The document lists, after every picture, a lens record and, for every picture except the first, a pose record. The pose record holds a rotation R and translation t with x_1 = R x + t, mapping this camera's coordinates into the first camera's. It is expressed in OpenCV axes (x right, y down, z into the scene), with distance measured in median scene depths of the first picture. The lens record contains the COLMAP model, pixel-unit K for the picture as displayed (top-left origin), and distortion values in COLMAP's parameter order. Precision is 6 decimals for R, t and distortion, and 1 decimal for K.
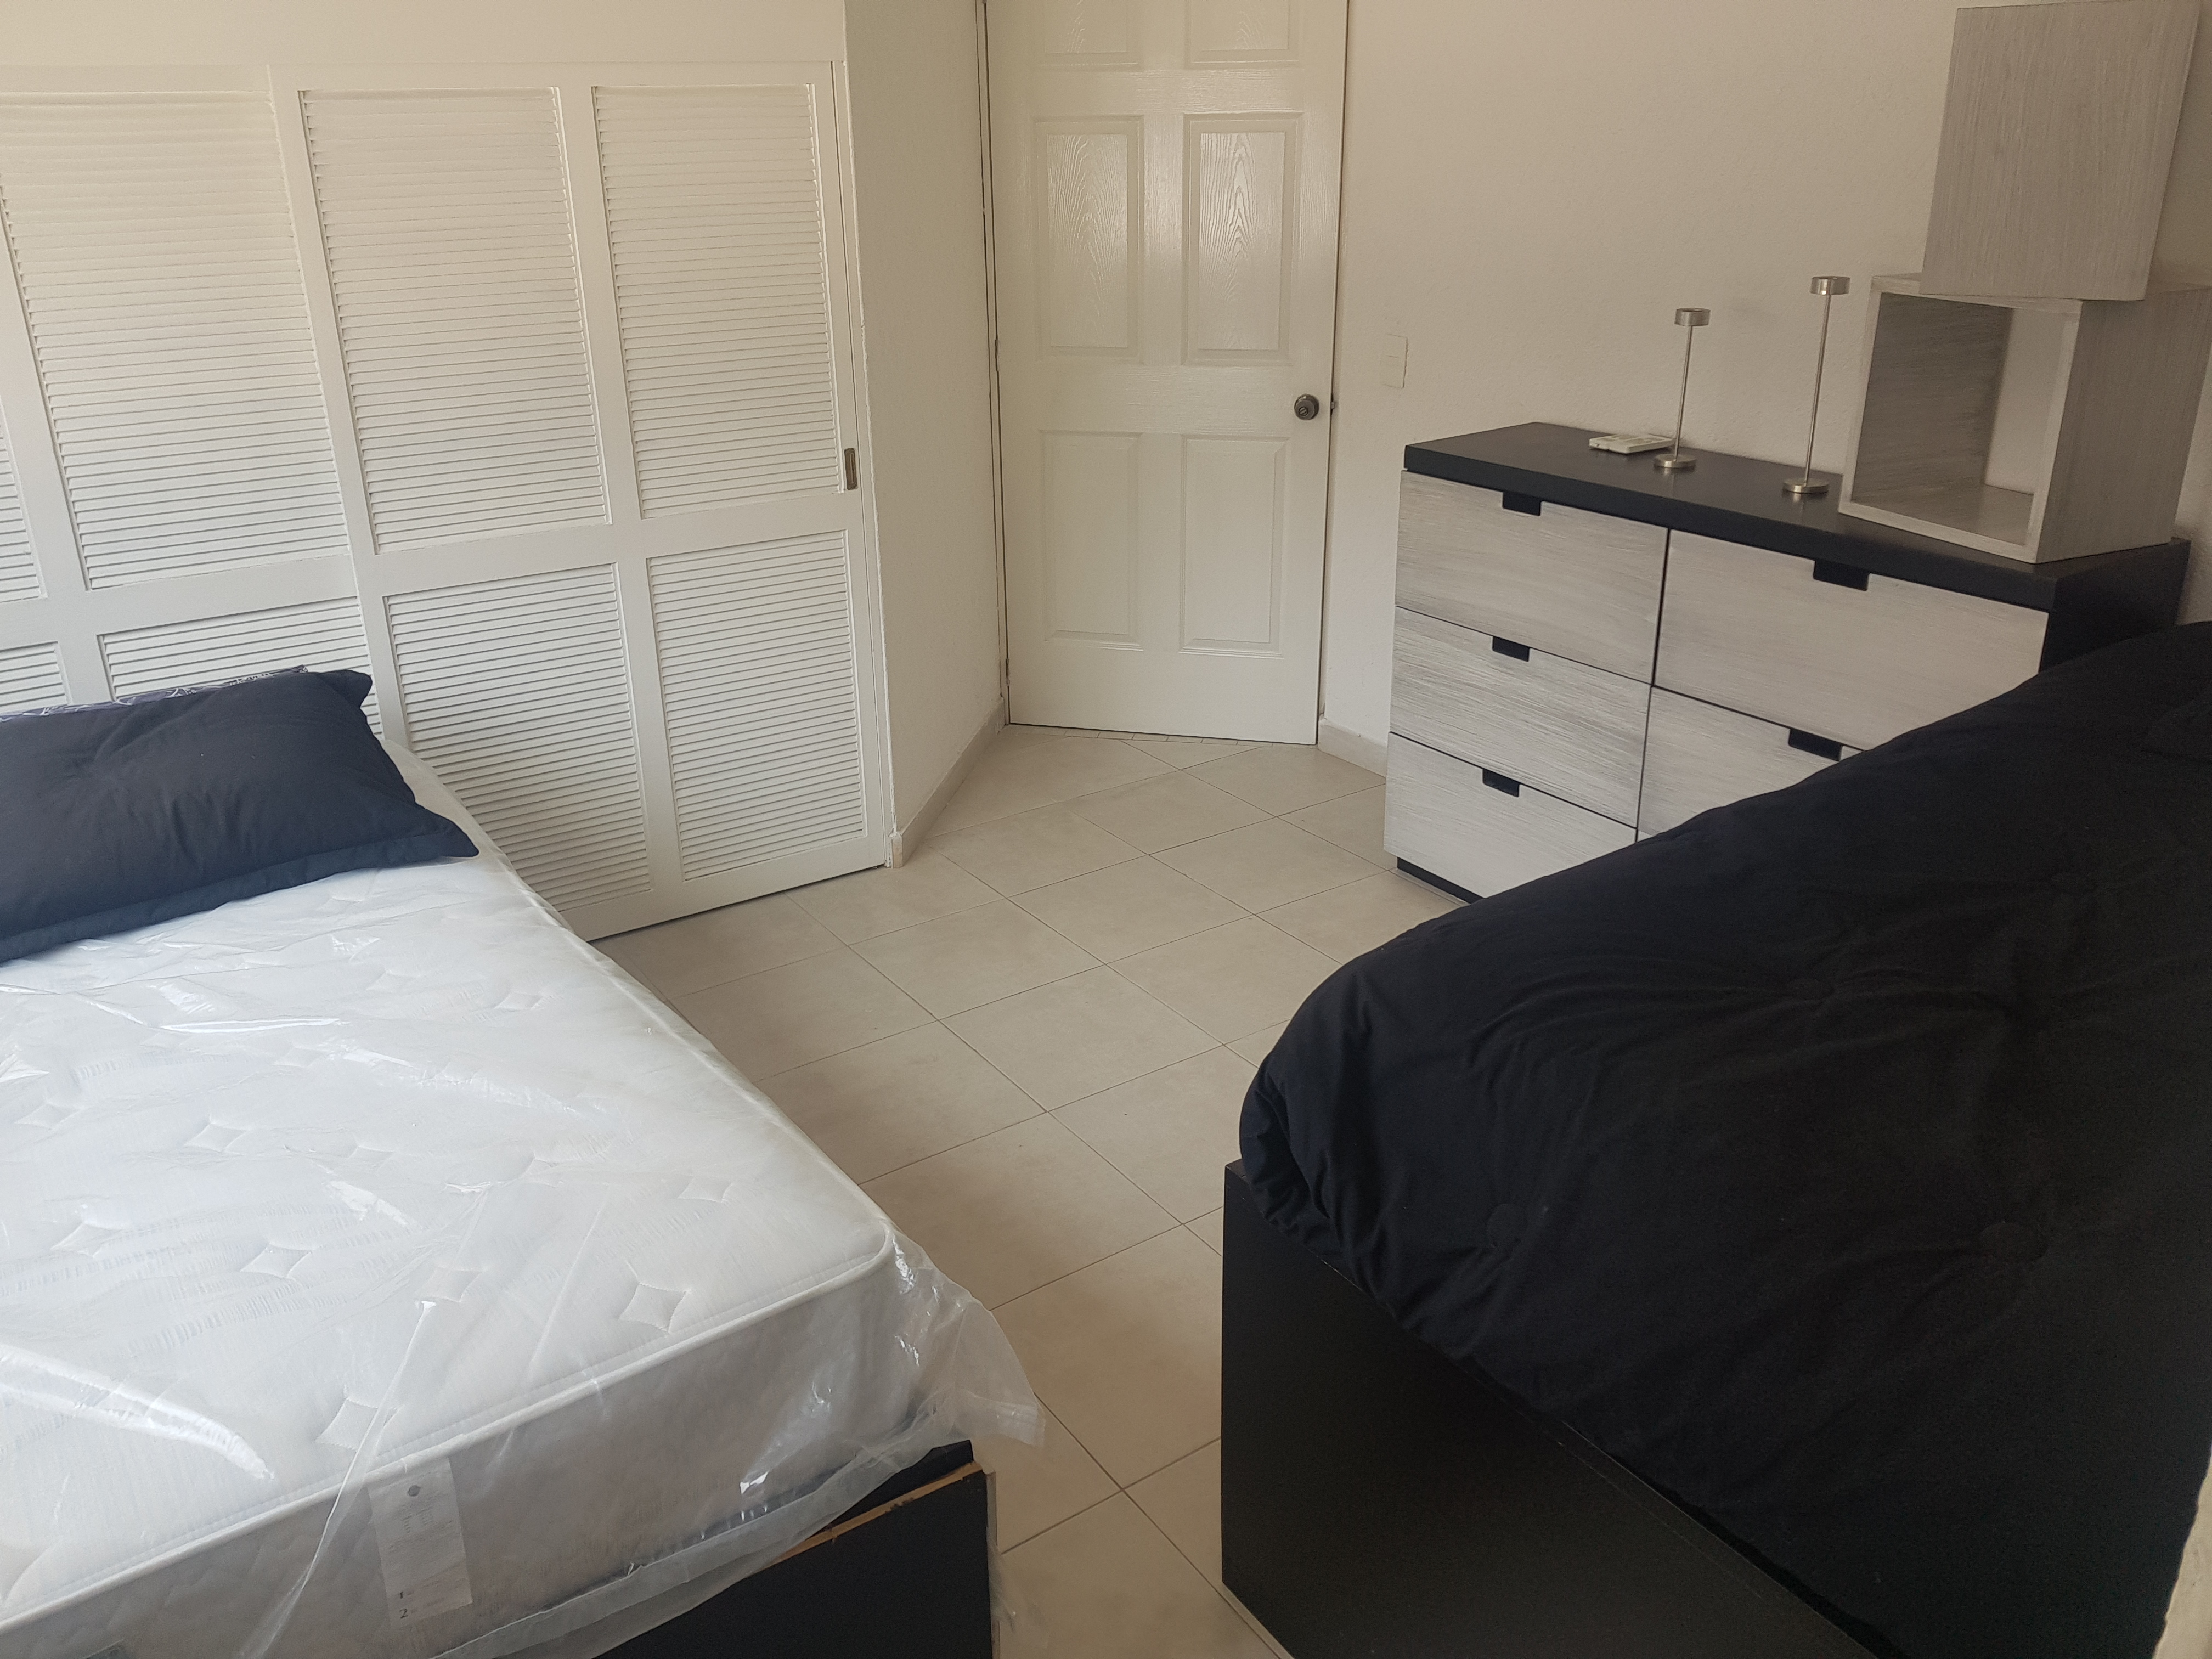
lens RADIAL K [[1760.1, 0, 1107.9], [0, 1760.1, 825.9], [0, 0, 1]] dist [0.007959, -0.026985]
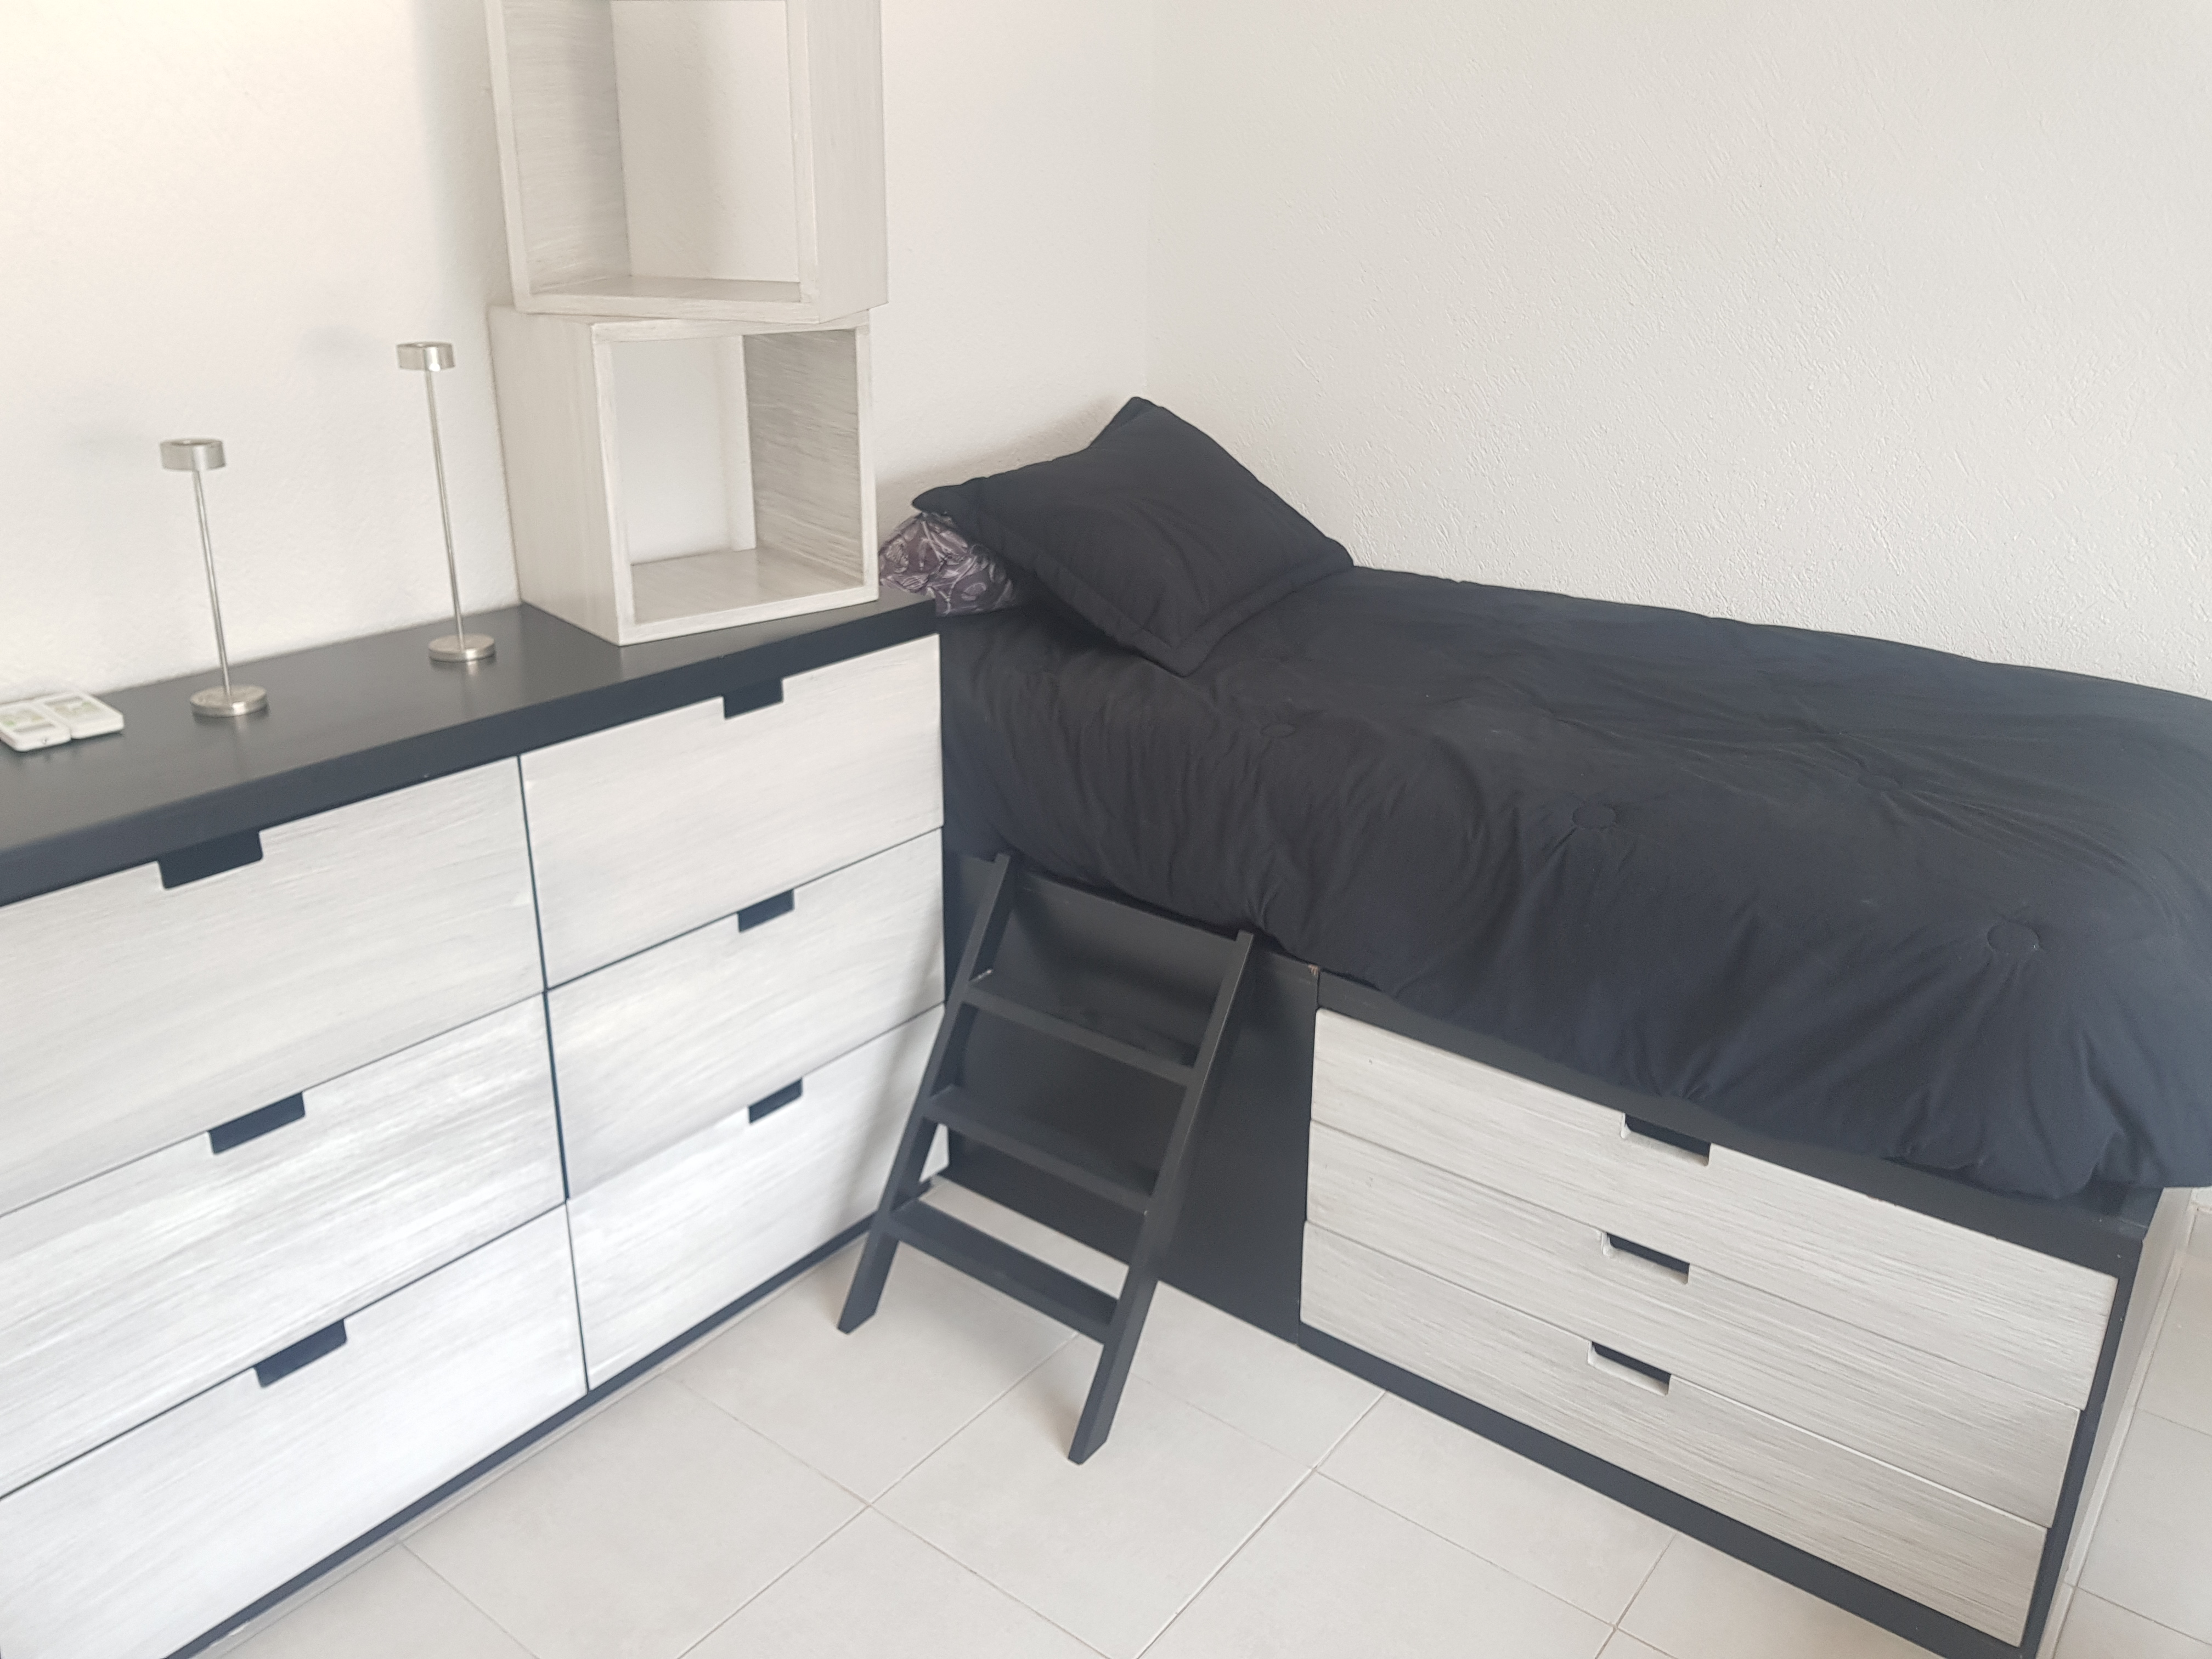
lens RADIAL K [[1760.1, 0, 1106.0], [0, 1760.1, 843.3], [0, 0, 1]] dist [0.007959, -0.026985]
pose [[-0.335172, -0.329083, 0.882816, -0.290250], [0.350856, 0.826023, 0.441119, -0.318580], [-0.874391, 0.457592, -0.161399, 0.858208]]
